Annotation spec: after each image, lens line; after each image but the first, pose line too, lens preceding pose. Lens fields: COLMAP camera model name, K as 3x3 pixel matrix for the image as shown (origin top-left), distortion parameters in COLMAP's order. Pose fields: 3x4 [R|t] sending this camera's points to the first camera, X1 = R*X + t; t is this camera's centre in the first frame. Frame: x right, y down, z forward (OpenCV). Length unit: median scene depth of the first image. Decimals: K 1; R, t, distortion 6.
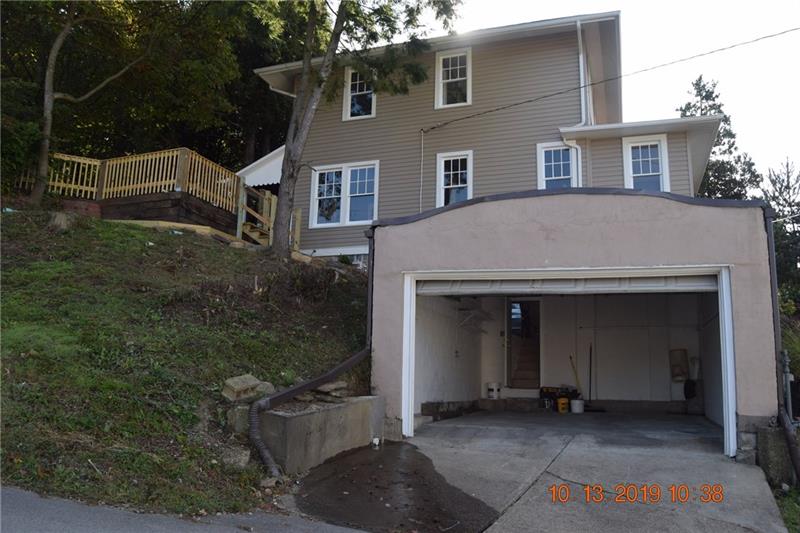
lens RADIAL K [[618.3, 0, 400.0], [0, 618.3, 266.5], [0, 0, 1]] dist [-0.173899, 0.005670]
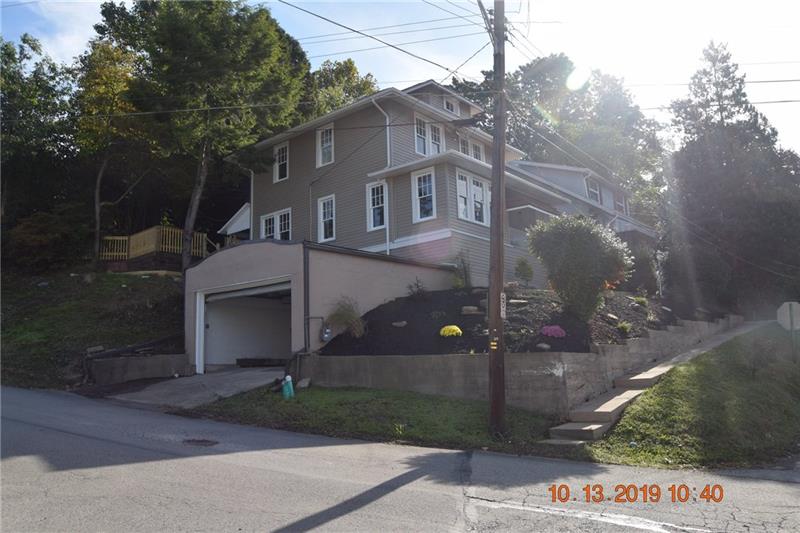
lens RADIAL K [[630.0, 0, 401.7], [0, 630.0, 277.1], [0, 0, 1]] dist [-0.104145, 0.049499]
pose [[0.906735, -0.086119, -0.412814, 0.960438], [0.113860, 0.992565, 0.043029, -0.037475], [0.406039, -0.086019, 0.909798, -0.385627]]
